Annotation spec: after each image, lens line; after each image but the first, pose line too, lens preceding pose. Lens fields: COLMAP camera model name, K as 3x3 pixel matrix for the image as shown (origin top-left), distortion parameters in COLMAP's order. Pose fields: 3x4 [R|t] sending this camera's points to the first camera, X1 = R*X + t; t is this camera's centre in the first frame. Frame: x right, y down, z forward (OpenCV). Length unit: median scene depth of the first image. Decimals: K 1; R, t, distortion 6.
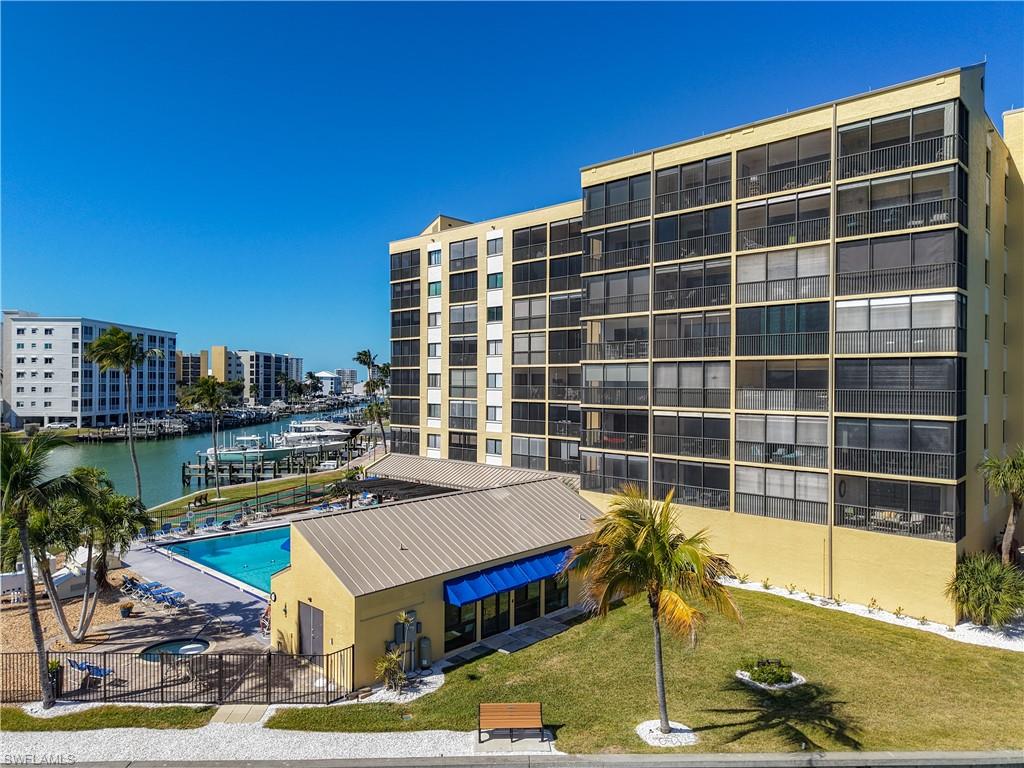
lens RADIAL K [[678.7, 0, 500.9], [0, 678.7, 392.2], [0, 0, 1]] dist [0.016344, -0.011337]
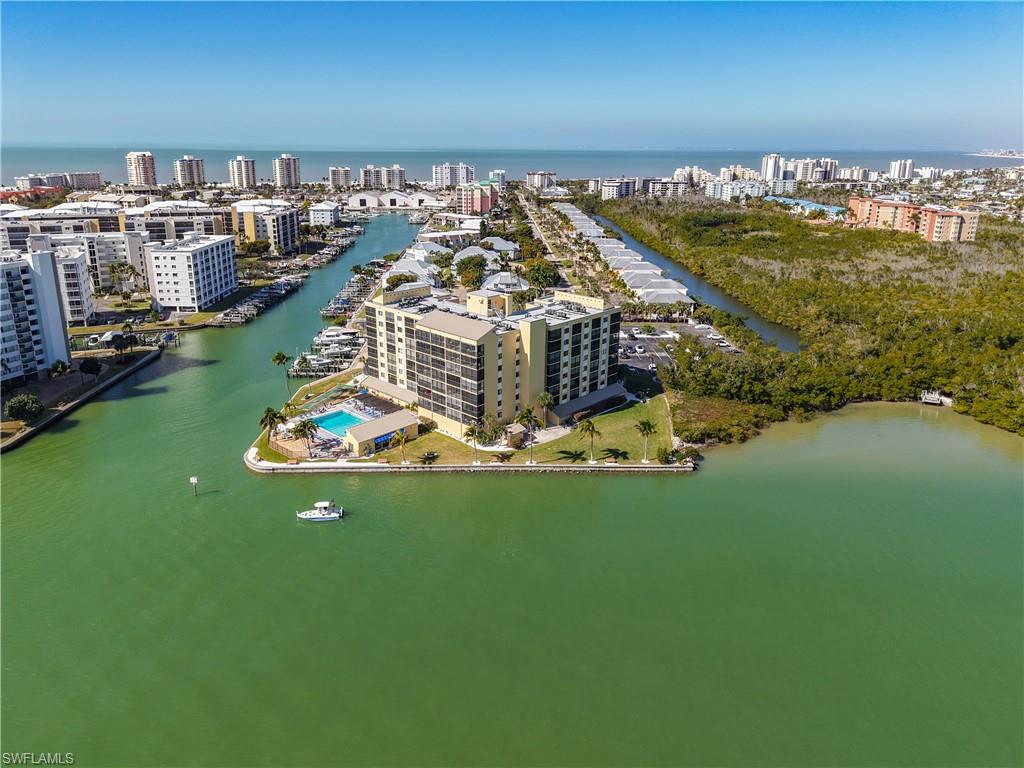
lens RADIAL K [[678.7, 0, 507.2], [0, 678.7, 376.0], [0, 0, 1]] dist [0.016344, -0.011337]
pose [[0.999937, 0.007668, 0.008148, 0.425810], [-0.009788, 0.952290, 0.305039, -0.855359], [-0.005420, -0.305099, 0.952305, -1.850131]]
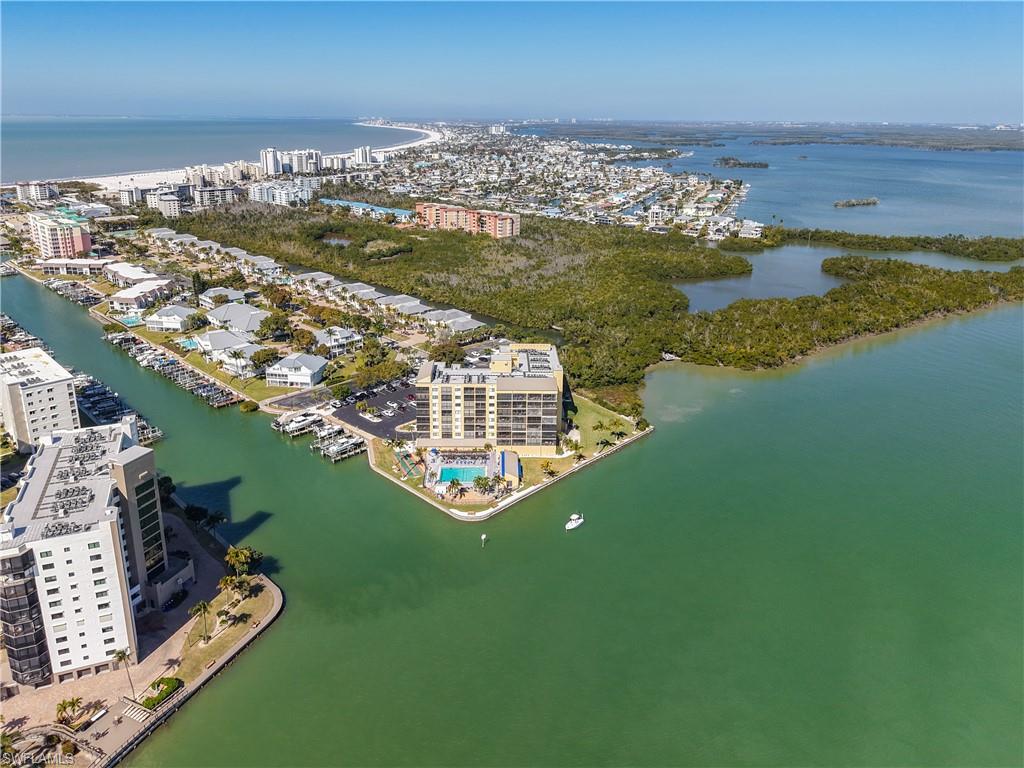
lens RADIAL K [[678.7, 0, 516.7], [0, 678.7, 382.1], [0, 0, 1]] dist [0.016344, -0.011337]
pose [[0.711568, -0.240015, 0.660351, -2.330951], [0.000114, 0.939885, 0.341492, -1.577450], [-0.702617, -0.242919, 0.668819, -1.872924]]
